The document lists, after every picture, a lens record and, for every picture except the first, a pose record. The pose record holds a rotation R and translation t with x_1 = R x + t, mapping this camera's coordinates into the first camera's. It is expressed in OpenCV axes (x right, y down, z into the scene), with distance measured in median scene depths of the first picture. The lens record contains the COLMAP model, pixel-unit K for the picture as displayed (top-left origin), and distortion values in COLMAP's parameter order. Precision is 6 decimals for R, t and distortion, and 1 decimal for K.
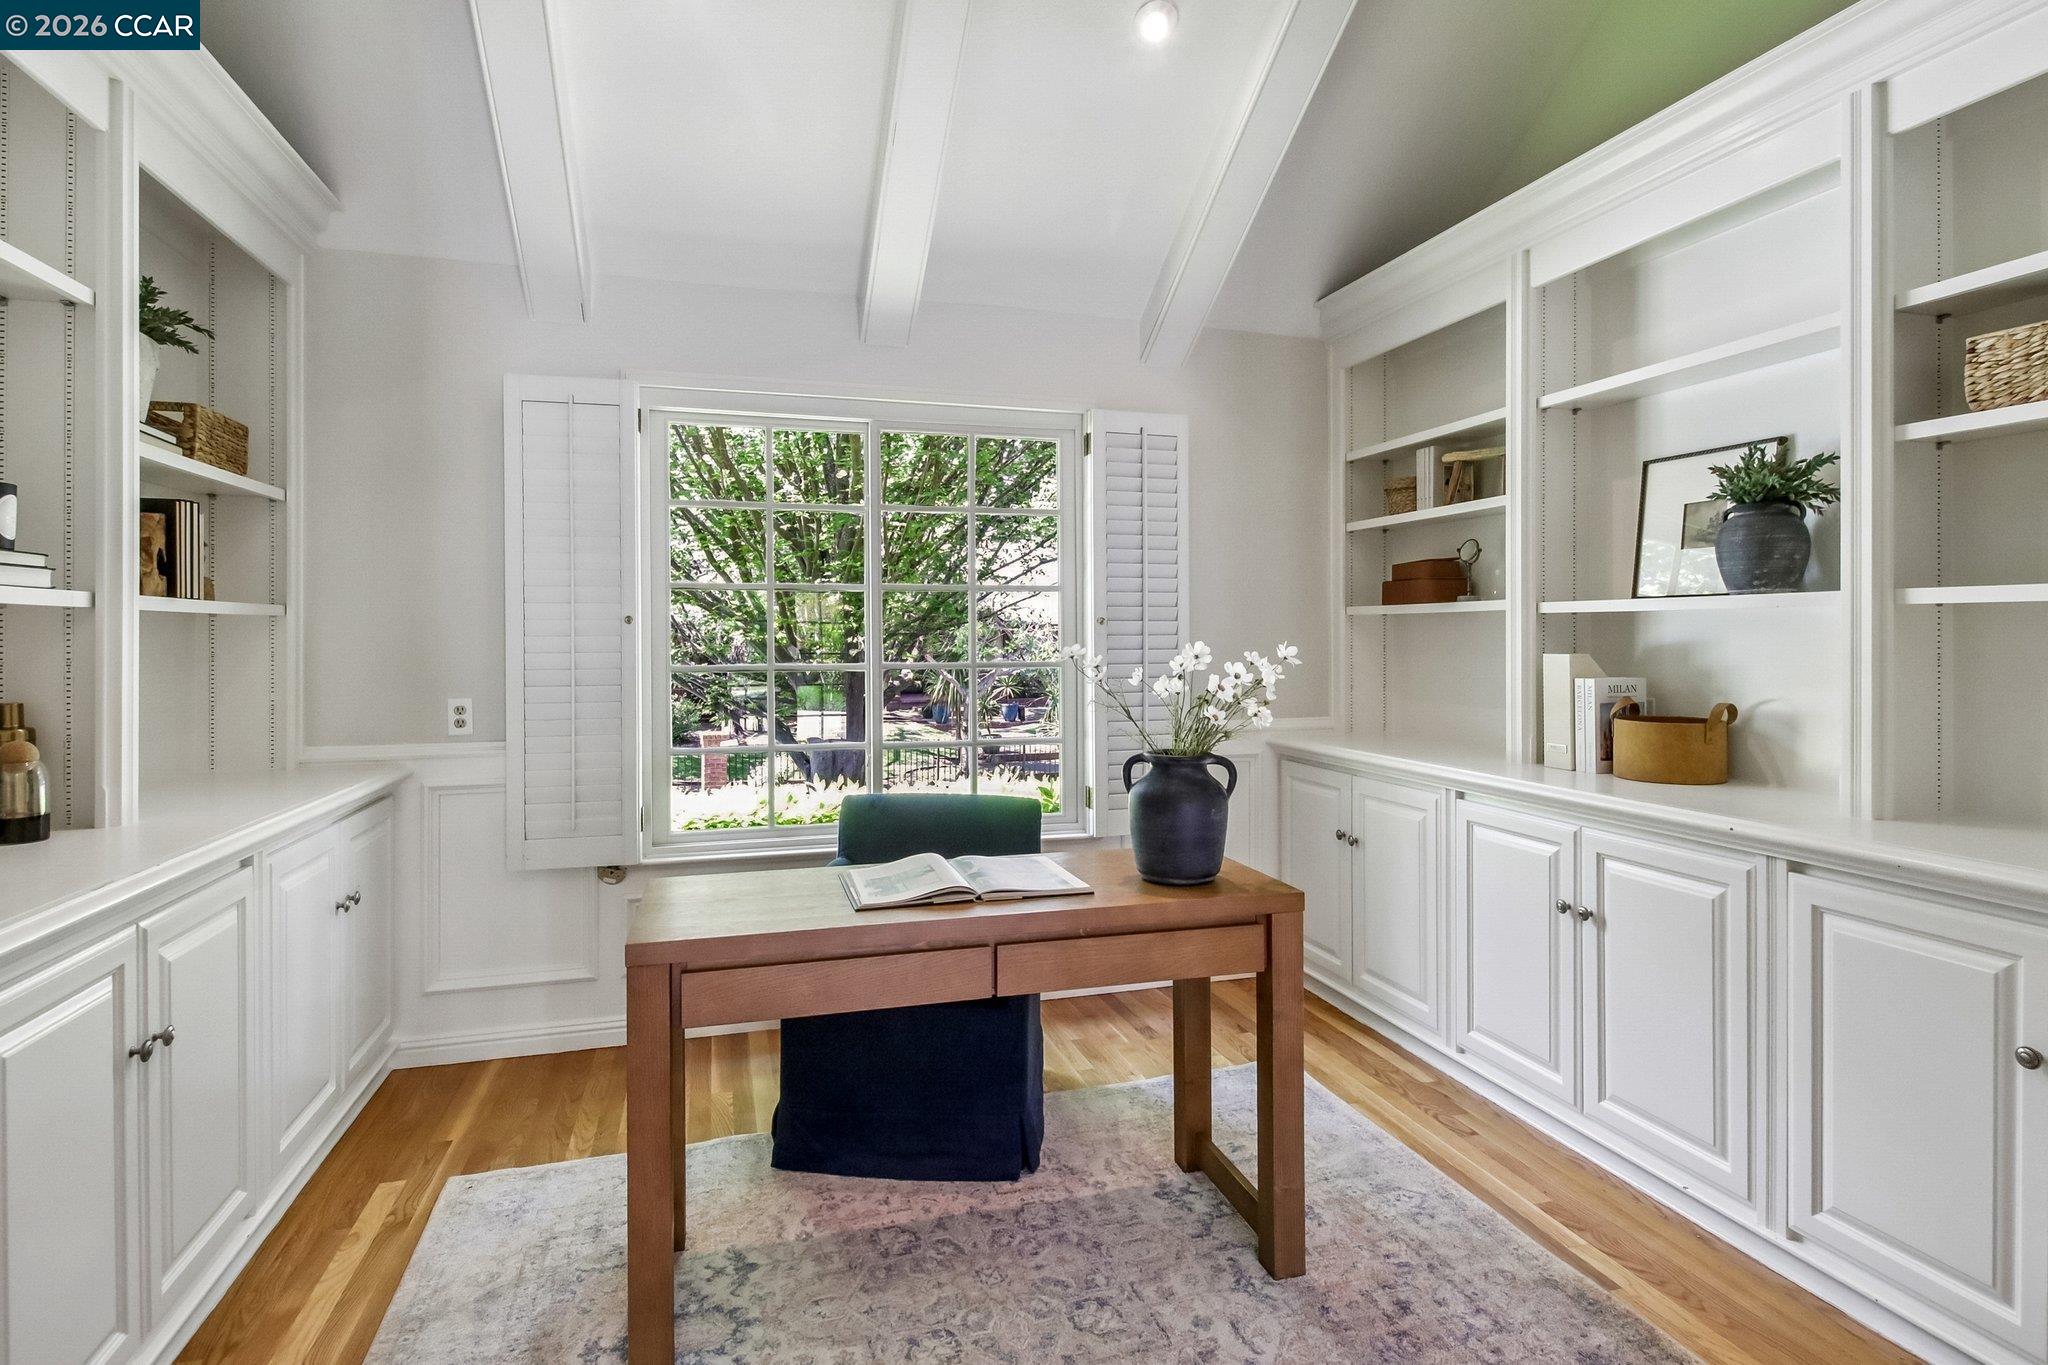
lens RADIAL K [[1041.3, 0, 1025.1], [0, 1041.3, 641.9], [0, 0, 1]] dist [0.016265, -0.012147]
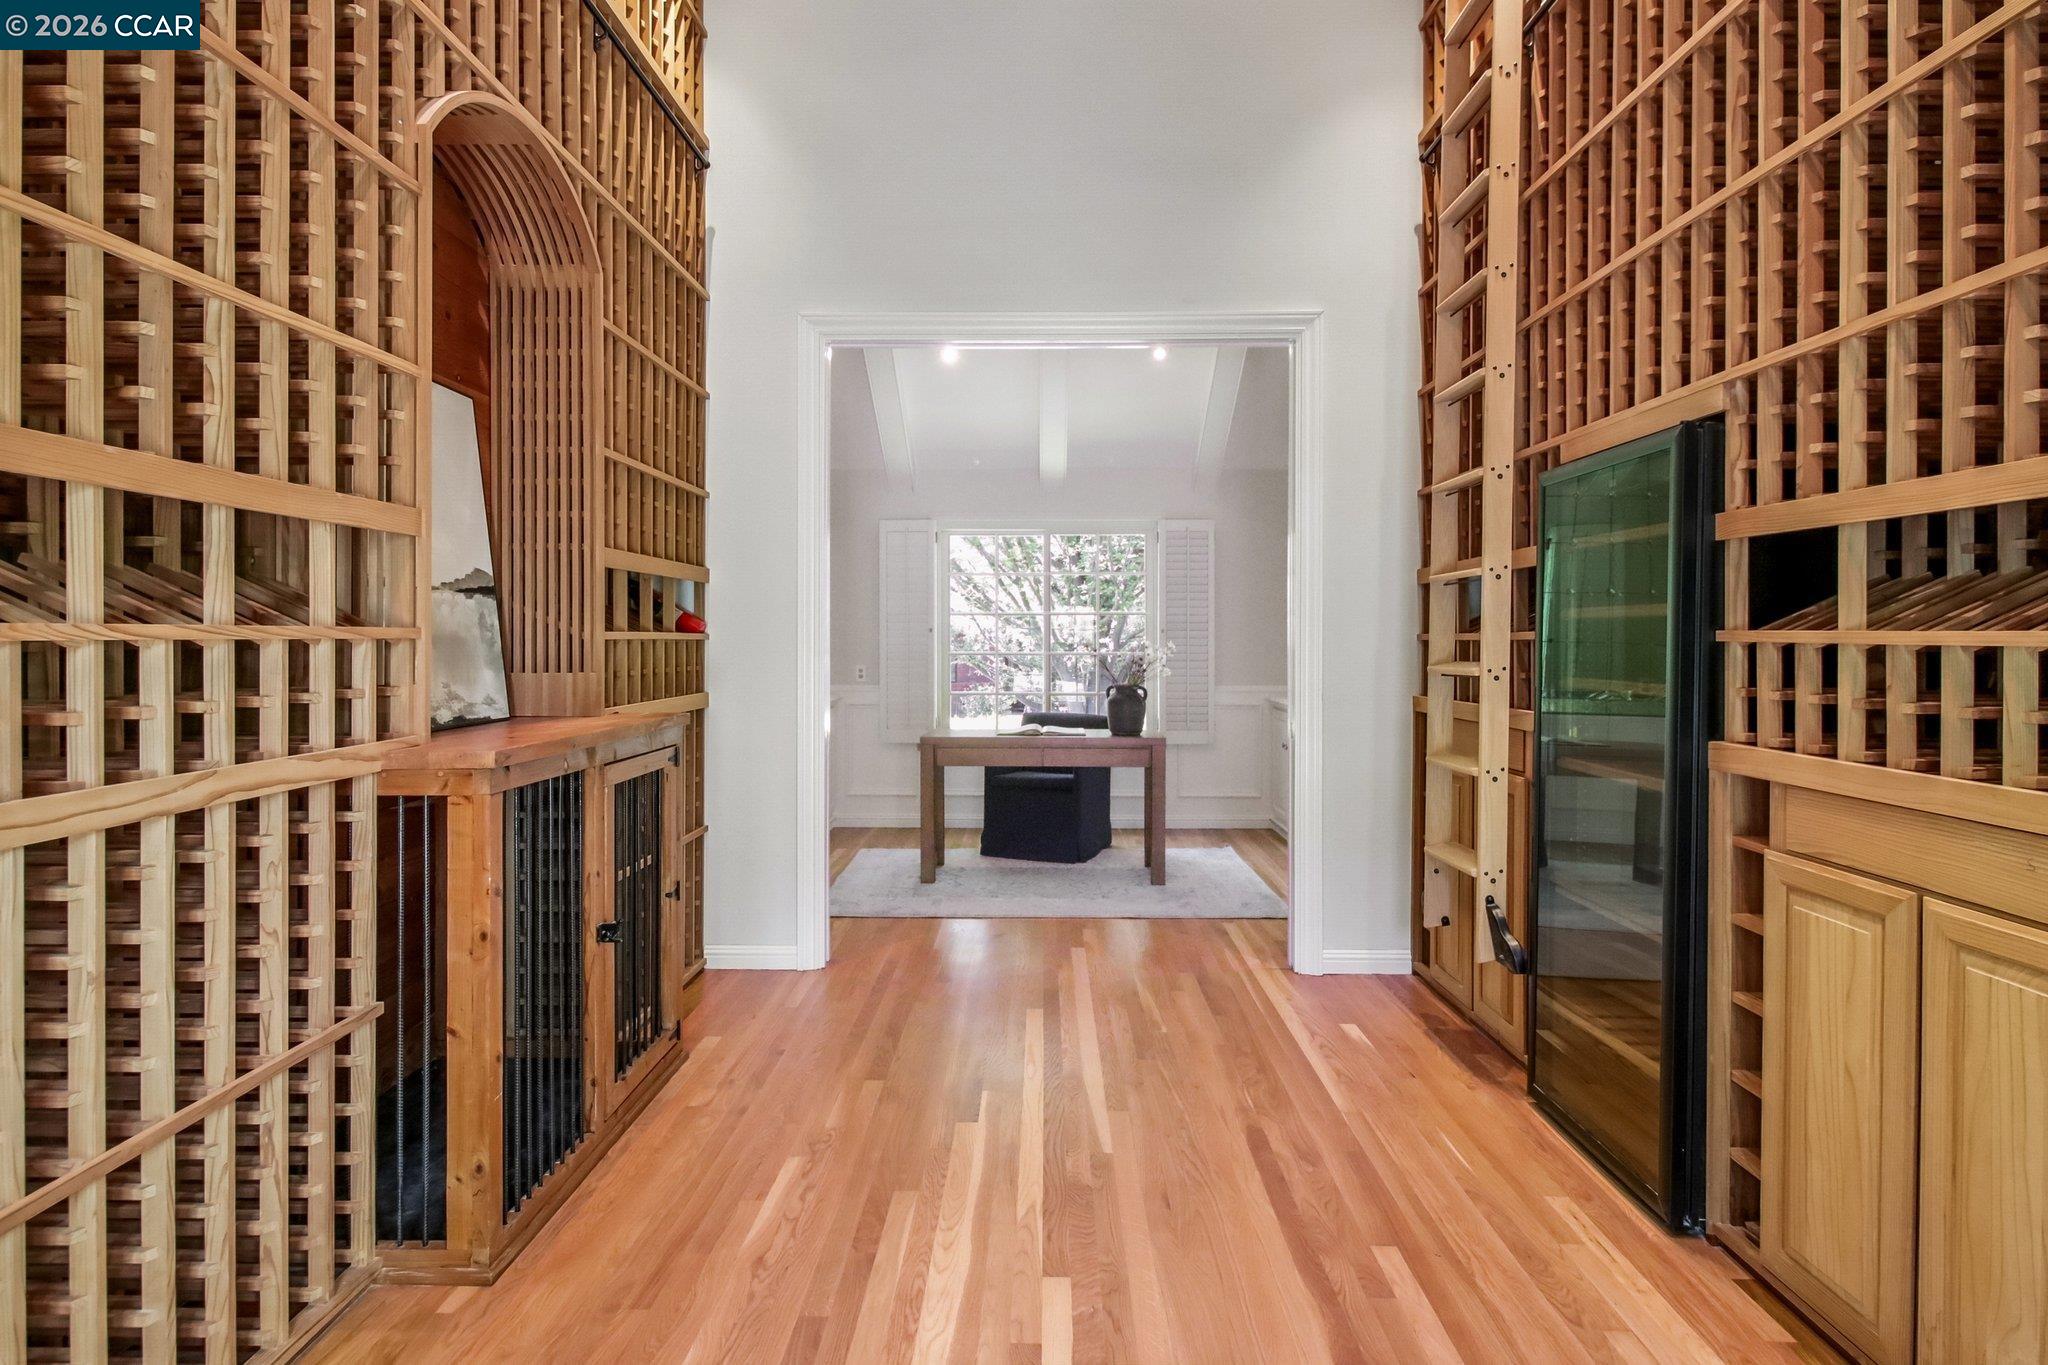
lens RADIAL K [[1041.3, 0, 1025.1], [0, 1041.3, 641.9], [0, 0, 1]] dist [0.016265, -0.012147]
pose [[0.954871, 0.003933, -0.296995, 0.519469], [-0.004885, 0.999985, -0.002462, 0.008683], [0.296981, 0.003802, 0.954876, -1.162341]]
